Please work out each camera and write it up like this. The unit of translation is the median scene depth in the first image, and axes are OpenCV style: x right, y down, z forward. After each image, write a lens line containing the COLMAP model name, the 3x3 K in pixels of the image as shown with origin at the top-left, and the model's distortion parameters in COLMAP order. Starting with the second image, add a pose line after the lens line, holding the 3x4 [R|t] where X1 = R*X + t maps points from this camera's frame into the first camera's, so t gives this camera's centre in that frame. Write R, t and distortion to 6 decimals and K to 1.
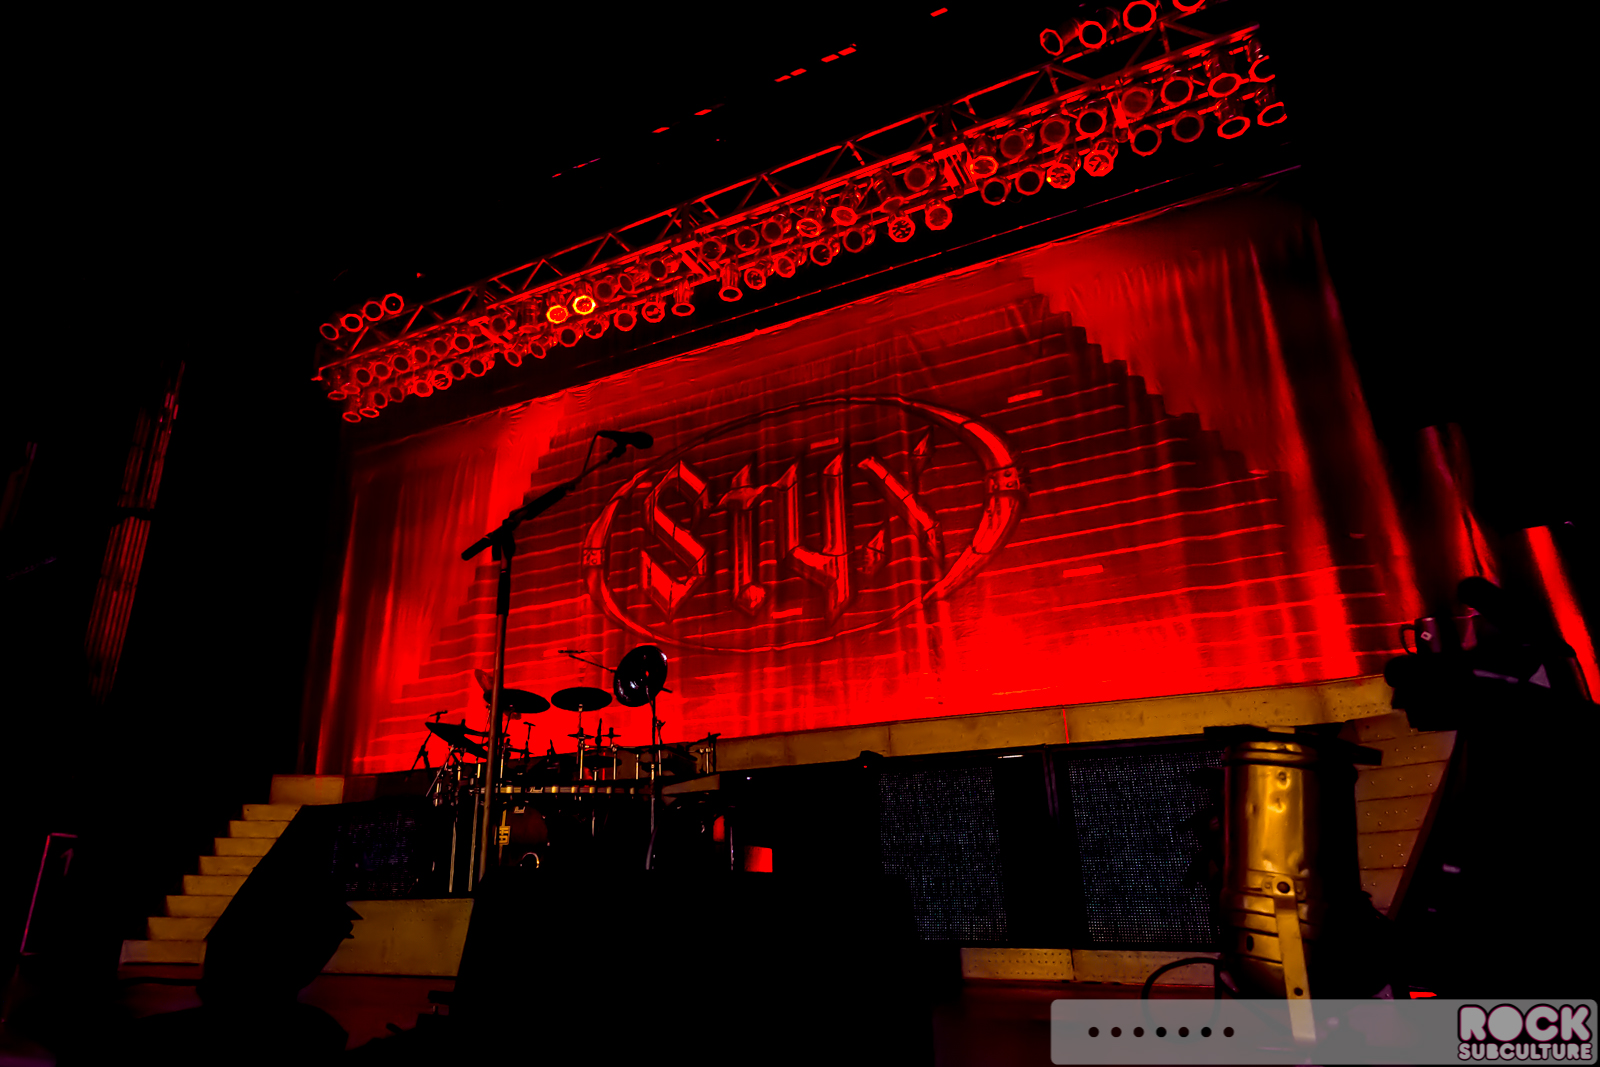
lens RADIAL K [[951.0, 0, 766.7], [0, 951.0, 533.3], [0, 0, 1]] dist [0.000356, -0.004576]
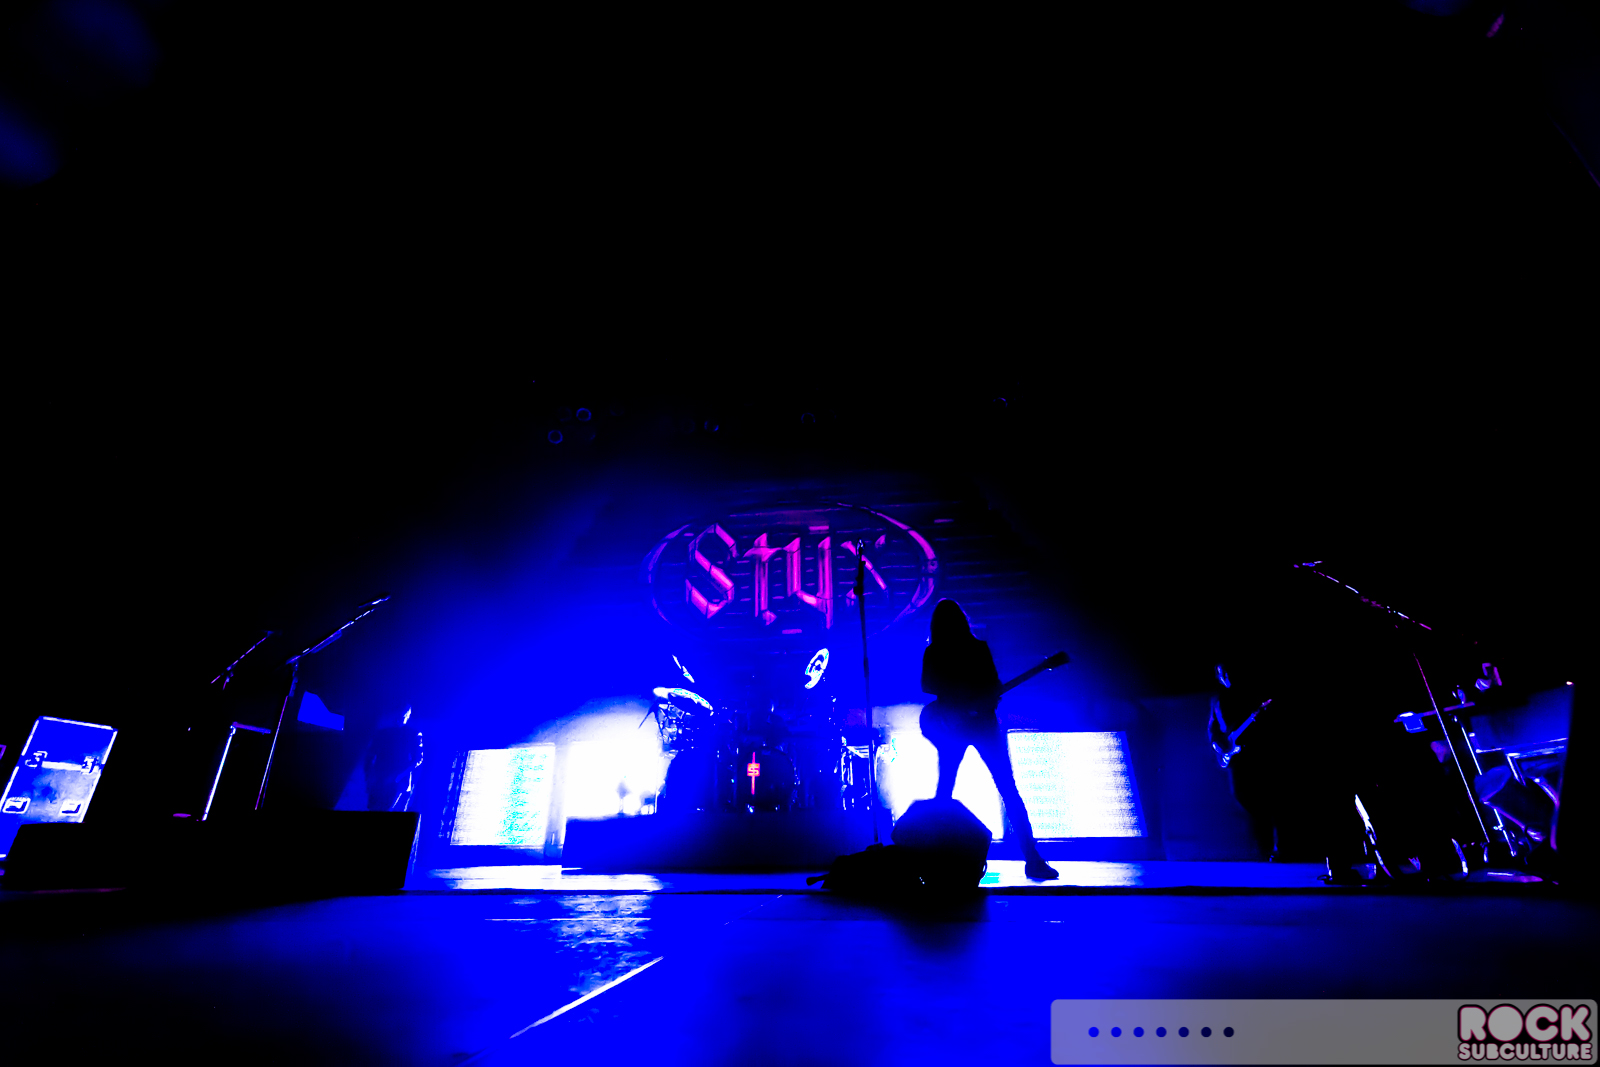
lens RADIAL K [[667.1, 0, 784.4], [0, 667.1, 532.3], [0, 0, 1]] dist [0.002192, -0.000128]
pose [[0.932141, 0.137542, 0.334957, -0.373713], [-0.126246, 0.990452, -0.055379, -0.016307], [-0.339375, 0.009334, 0.940605, -0.052107]]
